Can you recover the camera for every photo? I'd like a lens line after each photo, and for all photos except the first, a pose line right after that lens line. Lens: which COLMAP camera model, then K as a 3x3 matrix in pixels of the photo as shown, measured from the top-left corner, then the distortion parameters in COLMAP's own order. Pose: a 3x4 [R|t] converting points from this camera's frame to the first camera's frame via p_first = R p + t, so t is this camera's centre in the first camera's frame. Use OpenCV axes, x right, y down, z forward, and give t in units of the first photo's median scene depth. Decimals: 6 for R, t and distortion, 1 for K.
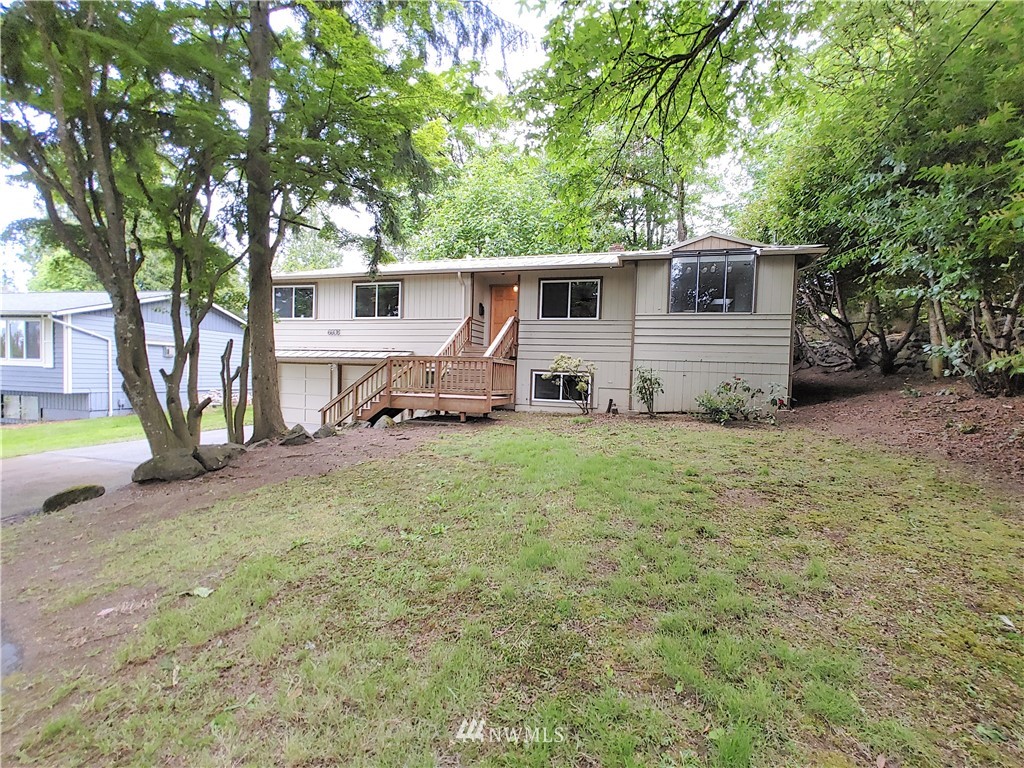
lens RADIAL K [[434.5, 0, 526.5], [0, 434.5, 394.4], [0, 0, 1]] dist [-0.000939, 0.000416]
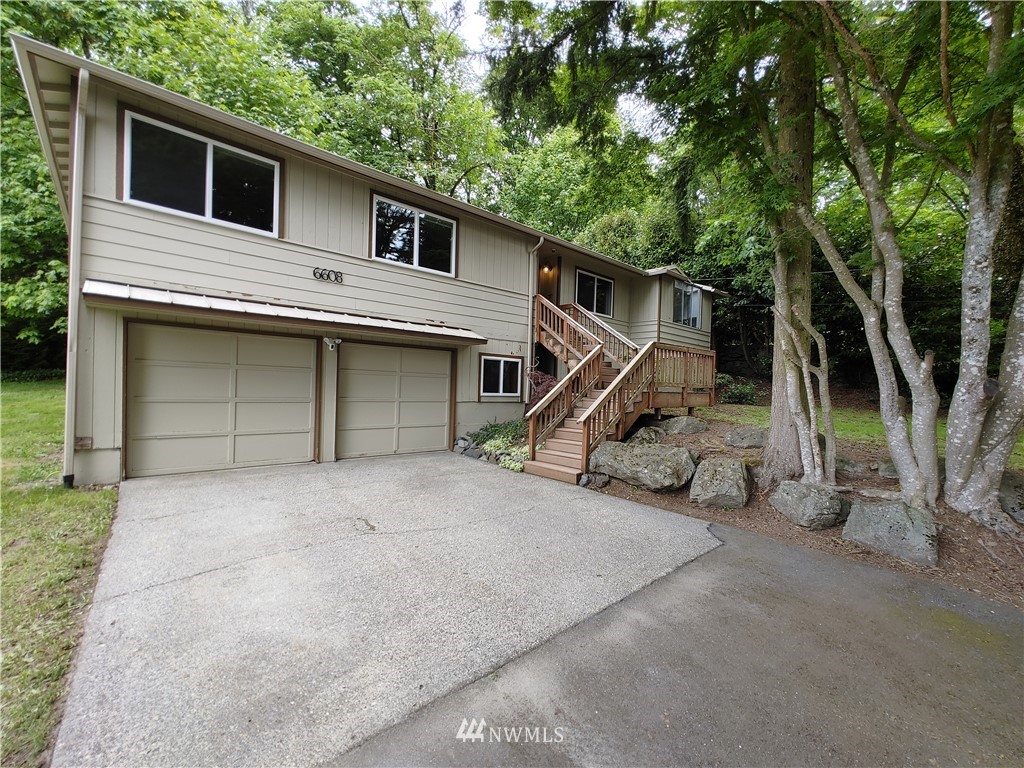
lens RADIAL K [[434.5, 0, 526.5], [0, 434.5, 394.4], [0, 0, 1]] dist [-0.000939, 0.000416]
pose [[0.551864, -0.030574, 0.833373, -0.784745], [-0.001814, 0.999281, 0.037862, -0.025730], [-0.833932, -0.022406, 0.551412, 0.556453]]
